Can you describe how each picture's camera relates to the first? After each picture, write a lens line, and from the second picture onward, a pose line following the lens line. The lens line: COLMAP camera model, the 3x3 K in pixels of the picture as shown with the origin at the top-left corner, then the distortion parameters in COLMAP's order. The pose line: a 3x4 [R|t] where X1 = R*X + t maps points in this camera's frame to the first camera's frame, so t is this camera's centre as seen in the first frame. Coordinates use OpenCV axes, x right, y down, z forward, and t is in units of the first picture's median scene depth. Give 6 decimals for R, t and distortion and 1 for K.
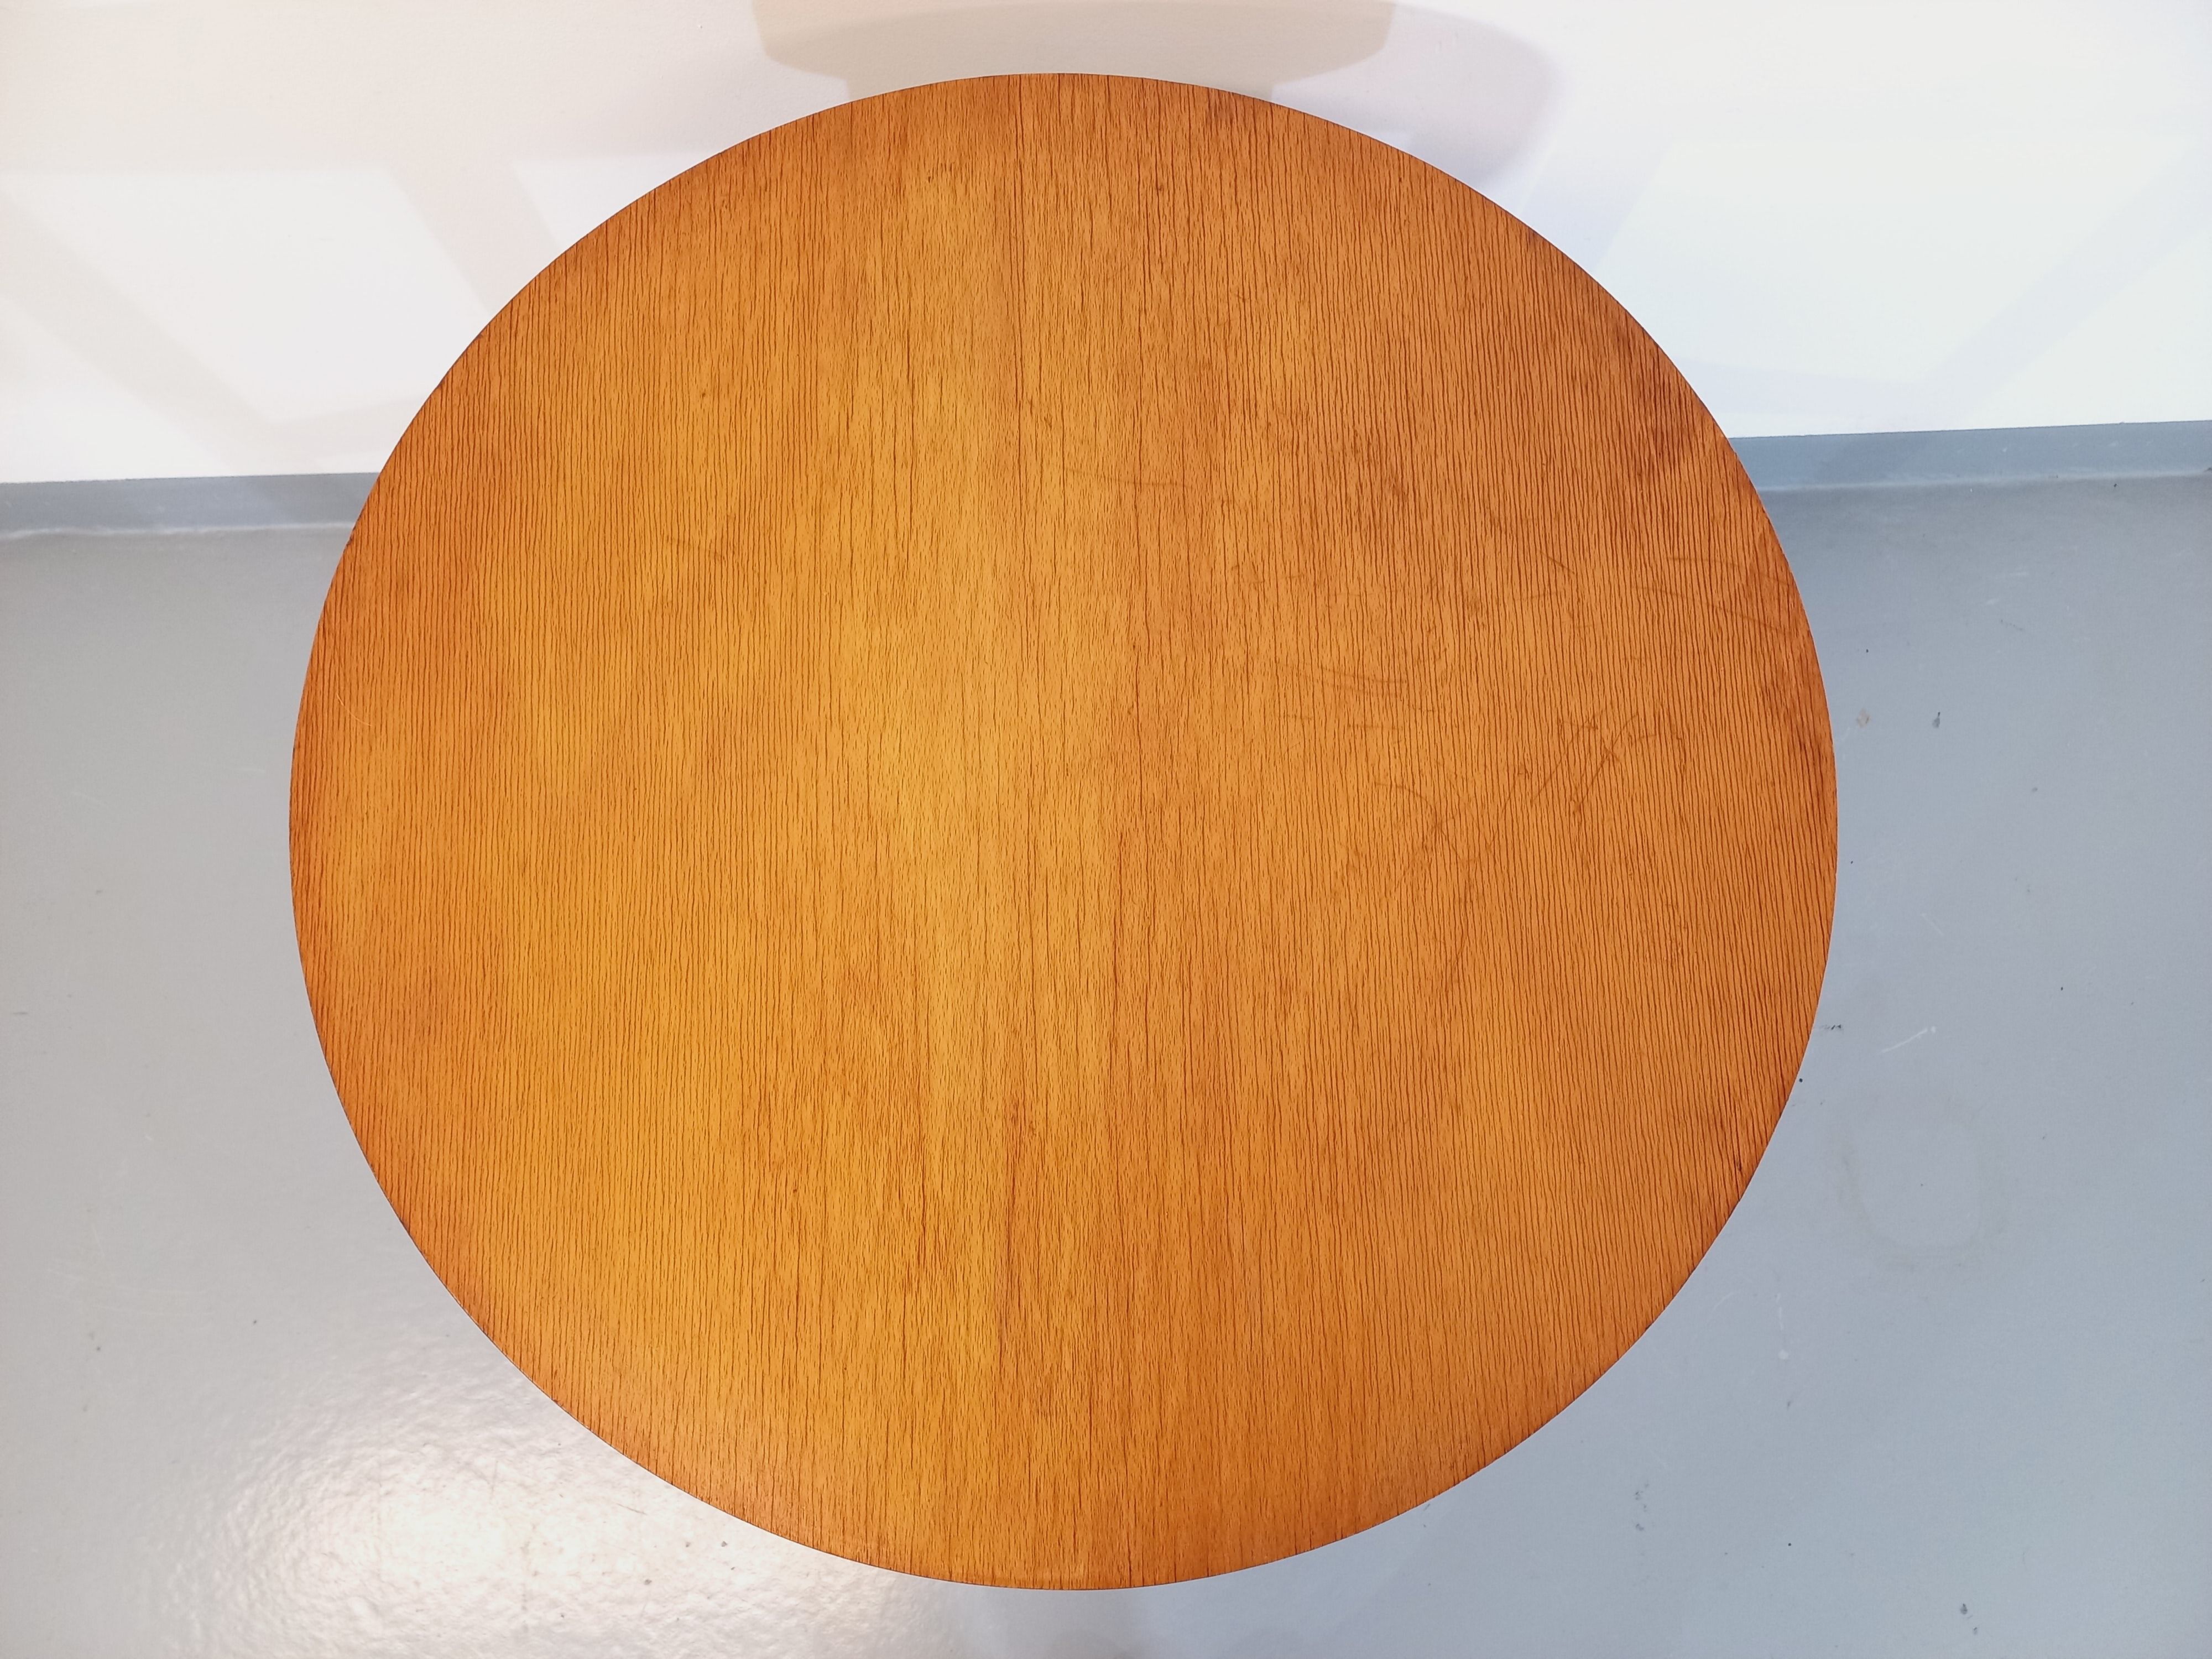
lens RADIAL K [[1646.2, 0, 1098.9], [0, 1646.2, 836.0], [0, 0, 1]] dist [0.050156, -0.020863]
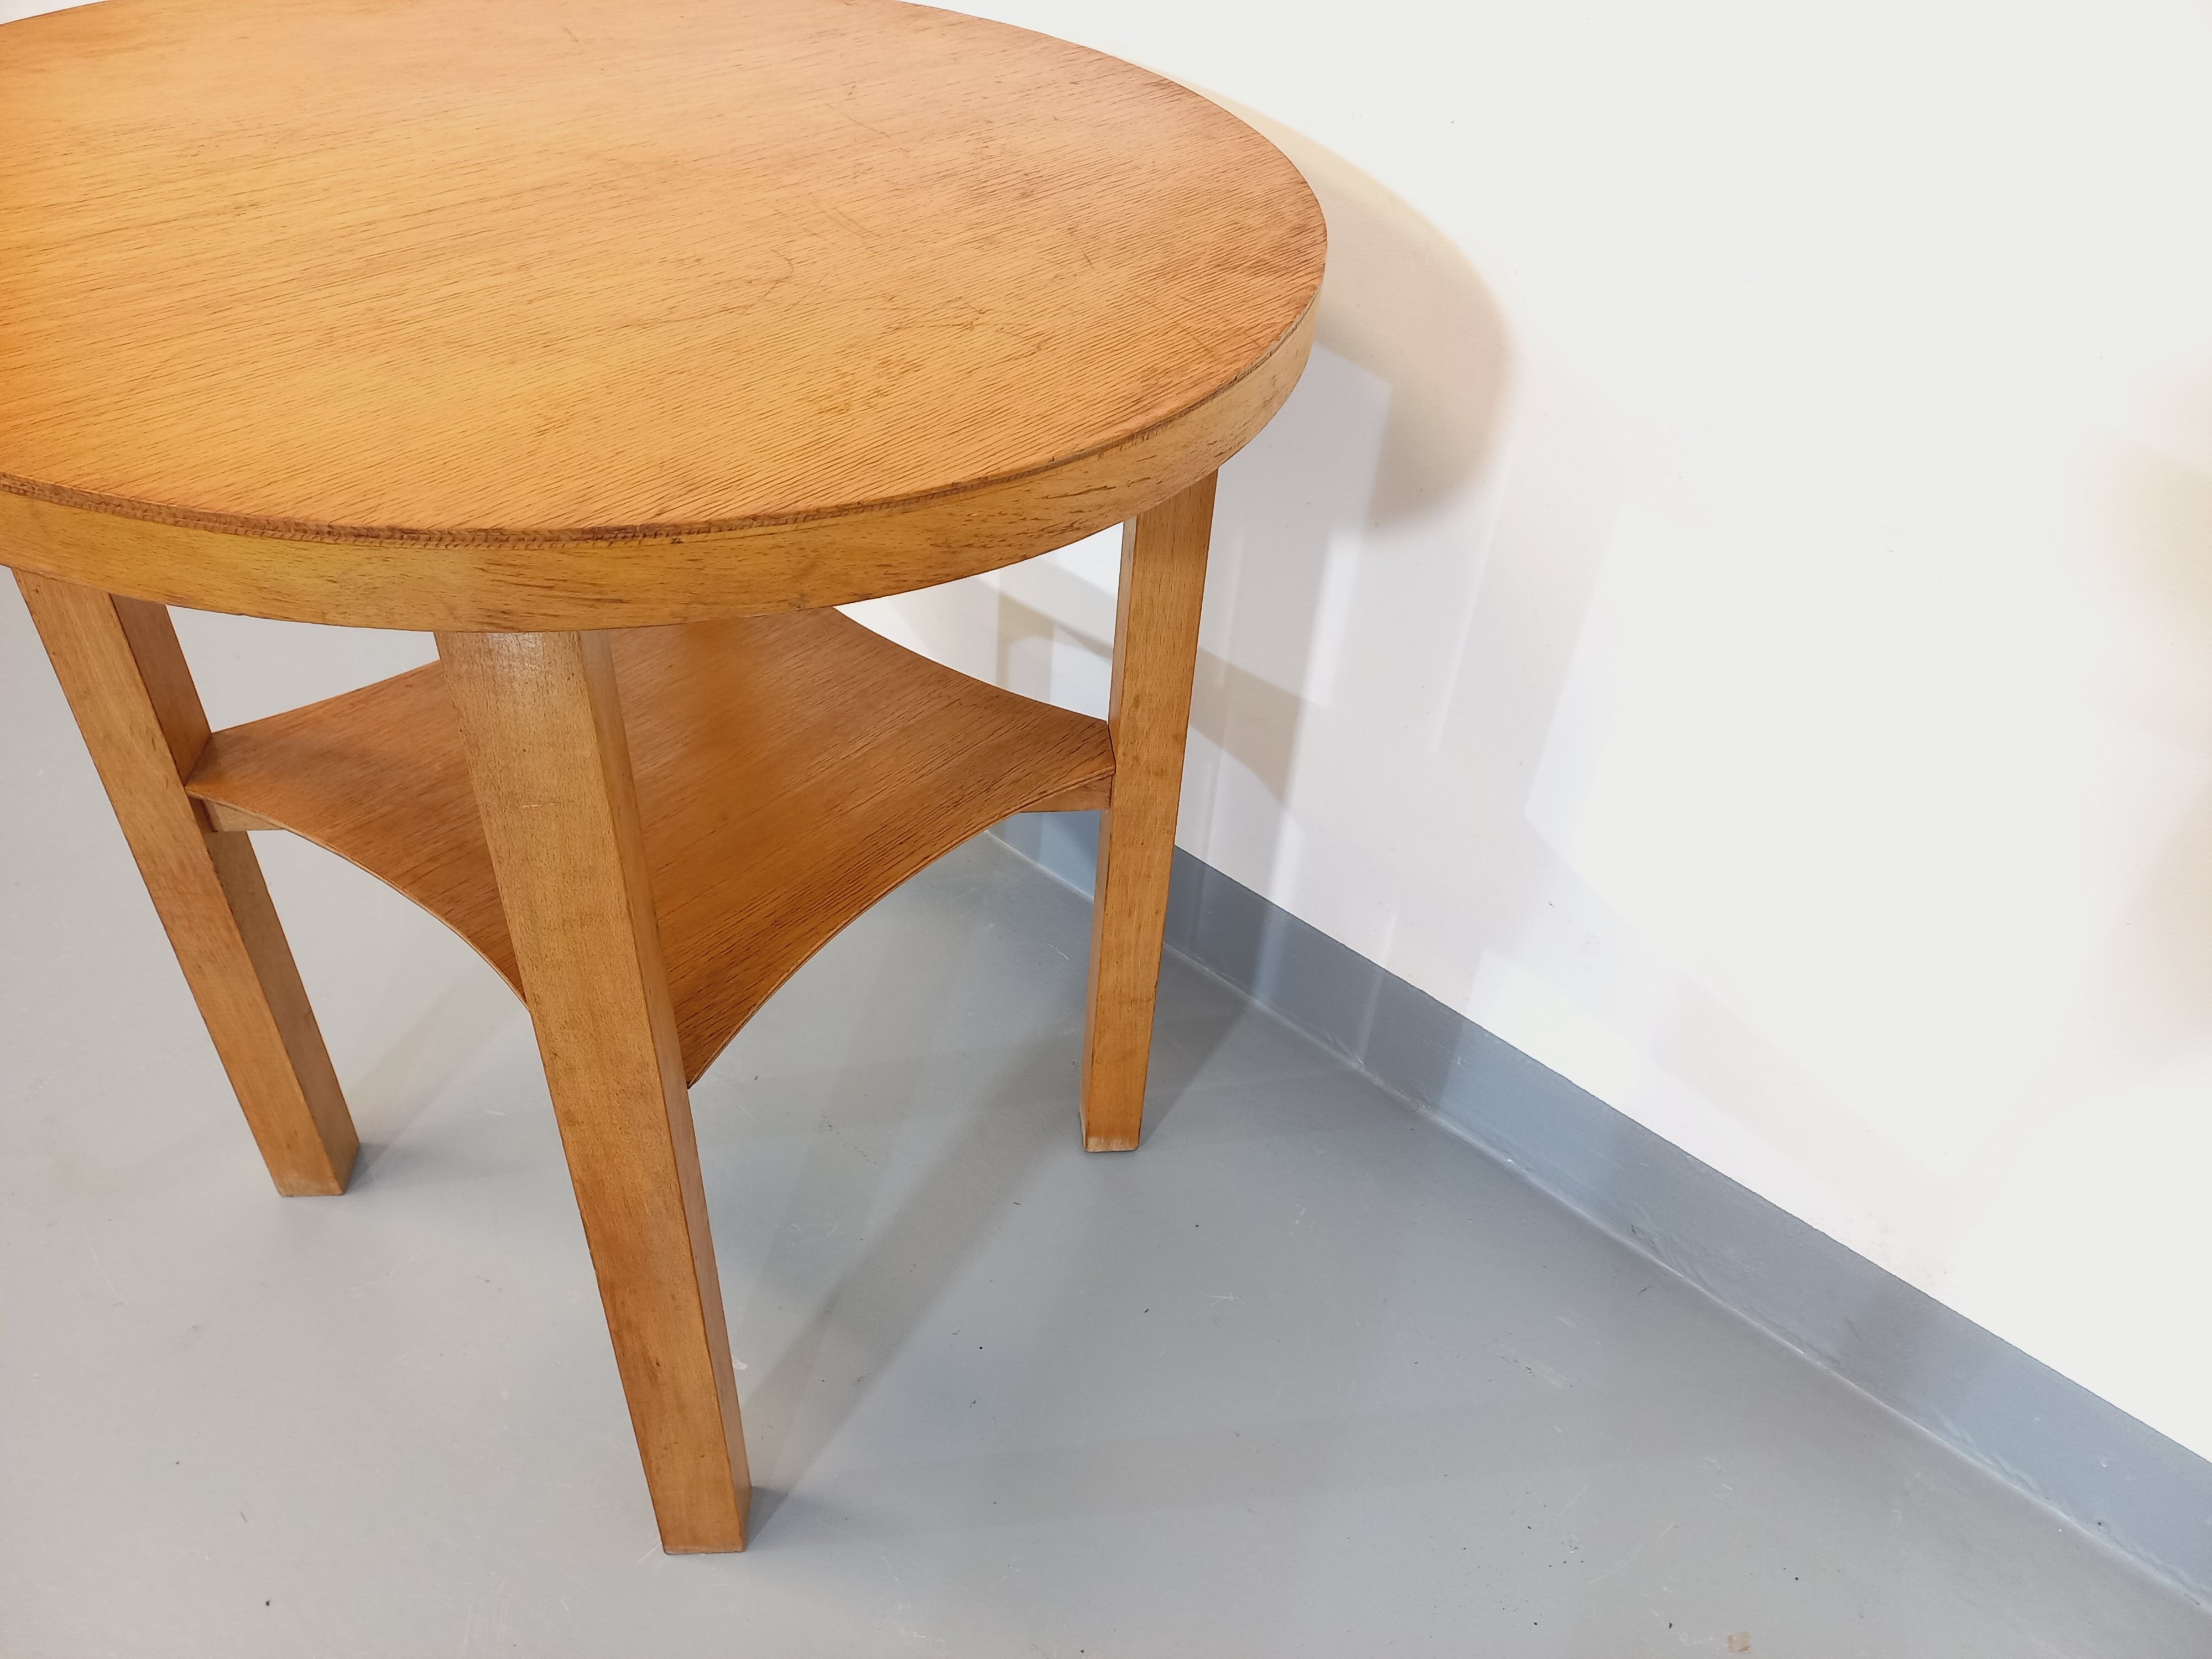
lens RADIAL K [[1646.2, 0, 1112.4], [0, 1646.2, 838.1], [0, 0, 1]] dist [0.050156, -0.020863]
pose [[0.736756, 0.452156, -0.502738, 0.933508], [-0.672881, 0.563404, -0.479381, 0.479230], [0.066490, 0.691470, 0.719339, 0.551370]]
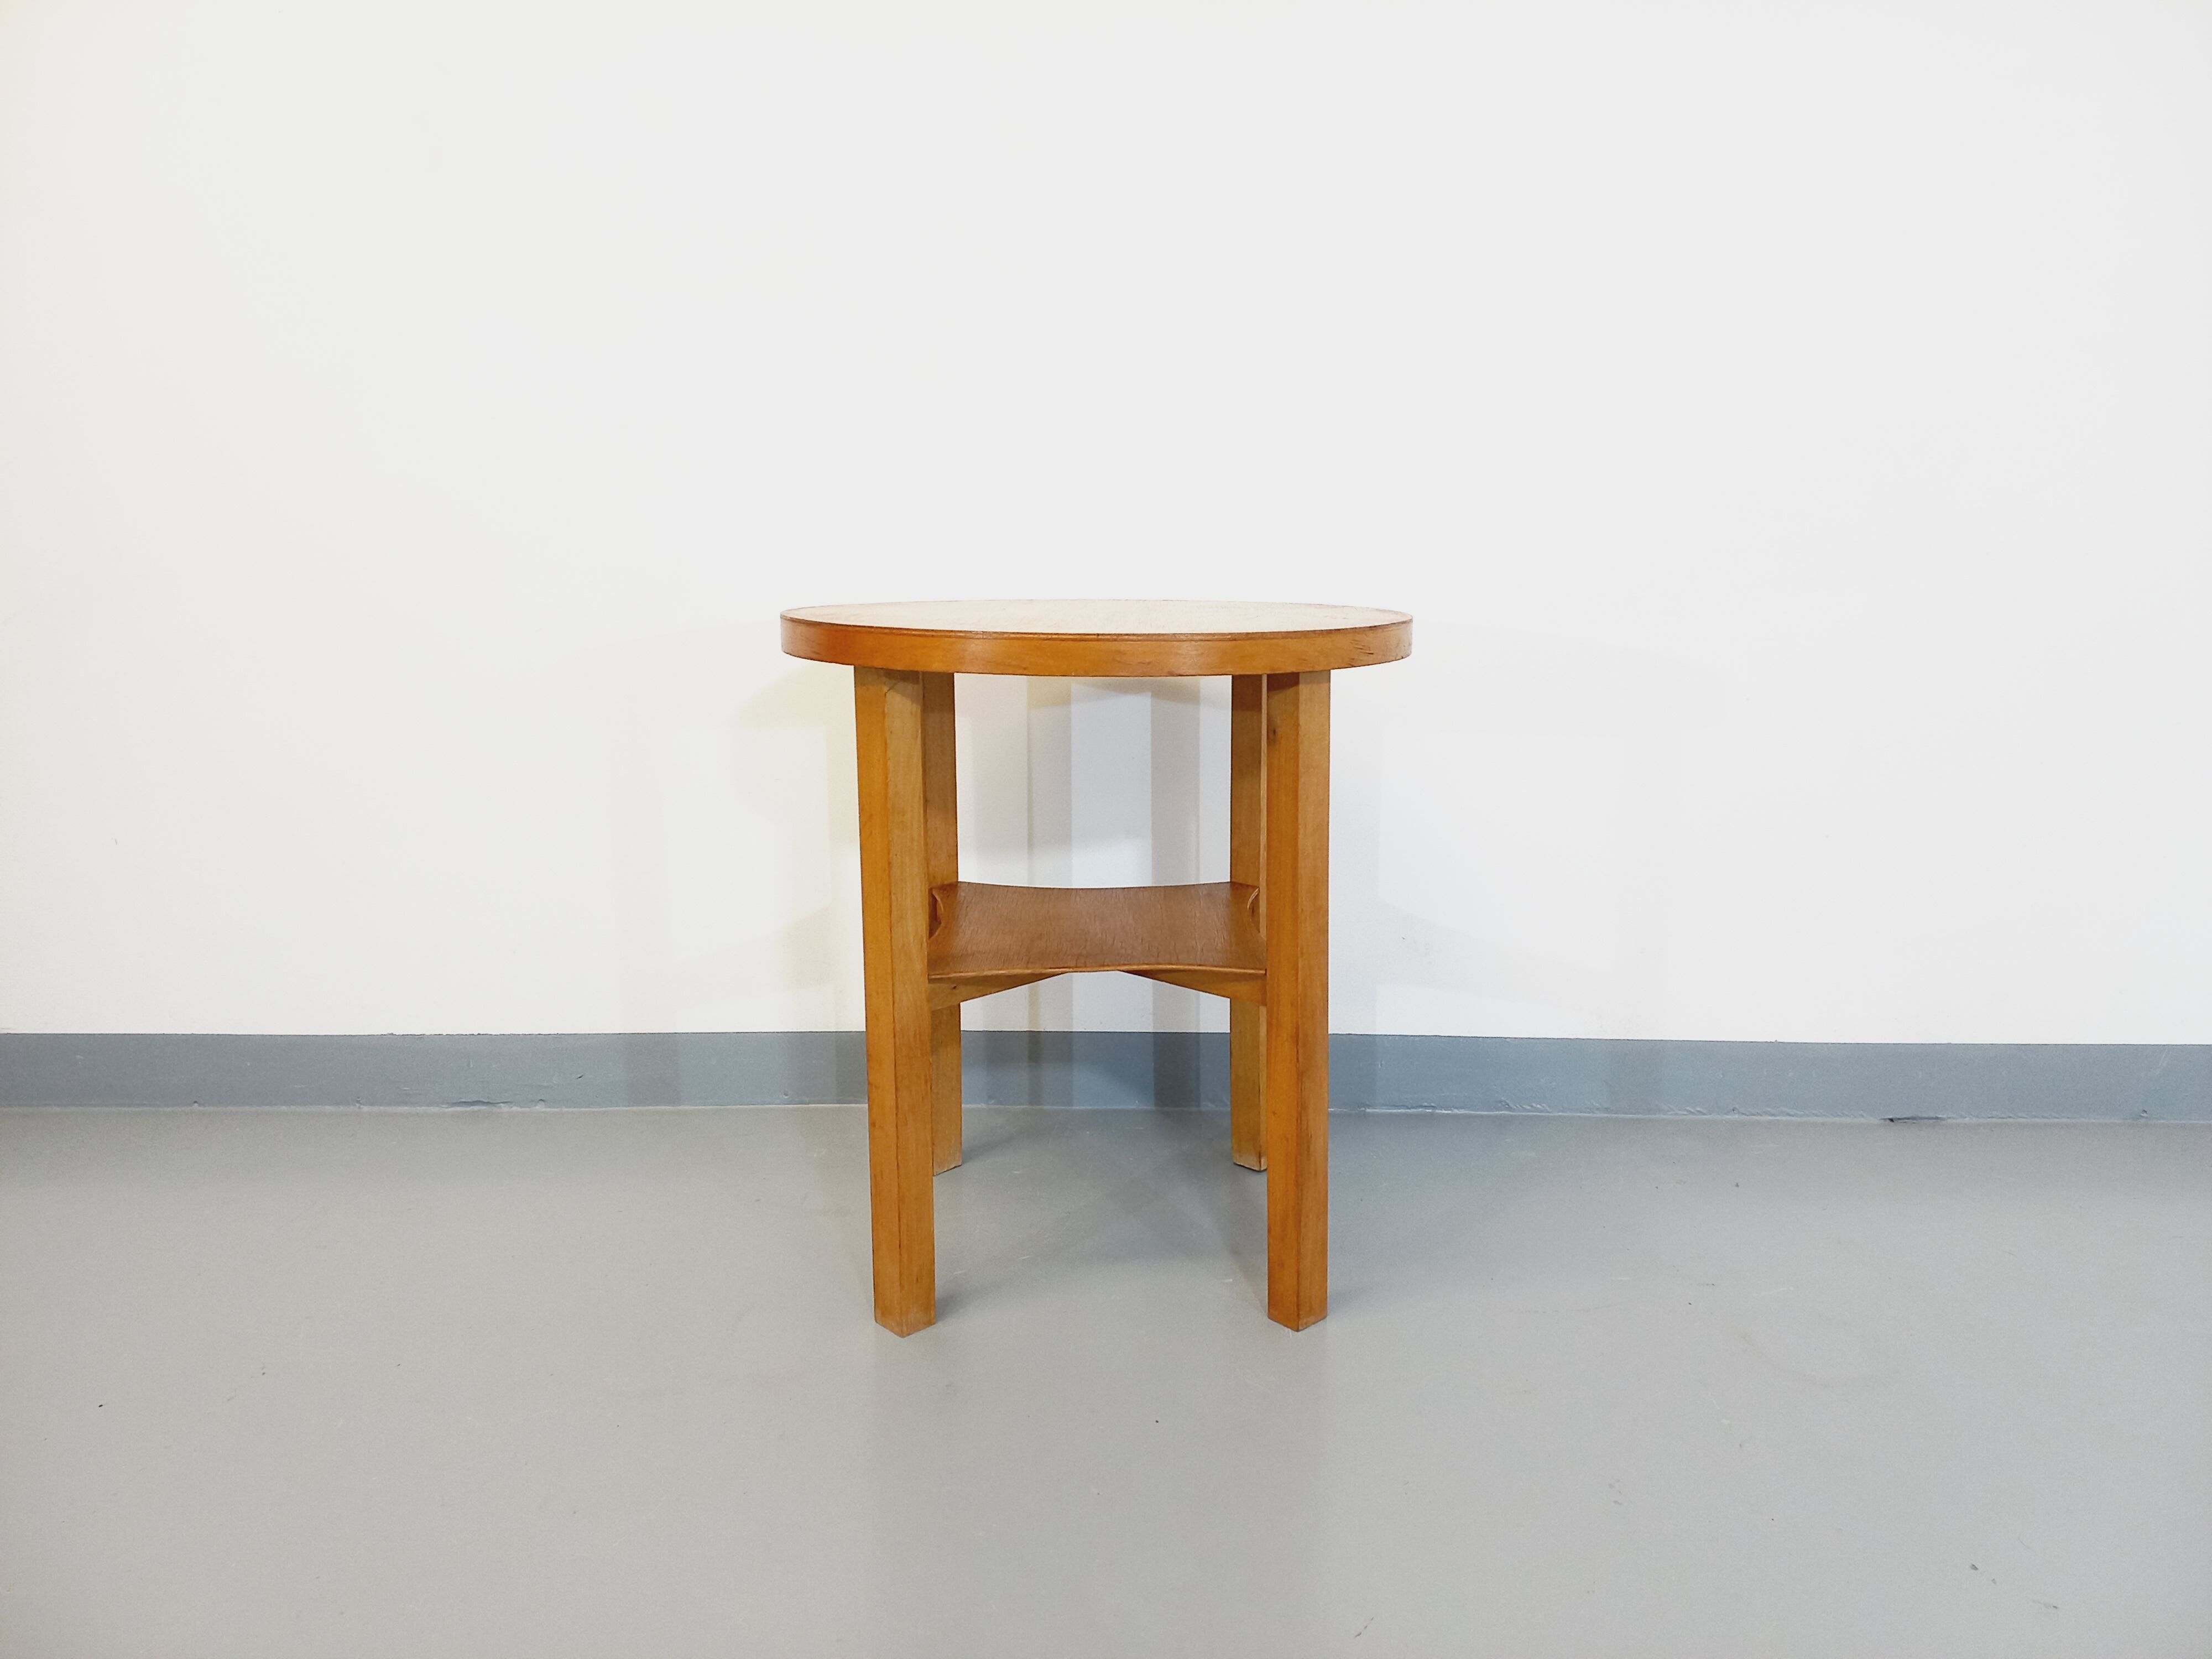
lens RADIAL K [[1646.2, 0, 1106.7], [0, 1646.2, 803.7], [0, 0, 1]] dist [0.050156, -0.020863]
pose [[0.997606, -0.014811, -0.067551, 0.157733], [-0.058676, 0.335709, -0.940136, 2.324956], [0.036602, 0.941849, 0.334036, 0.439527]]
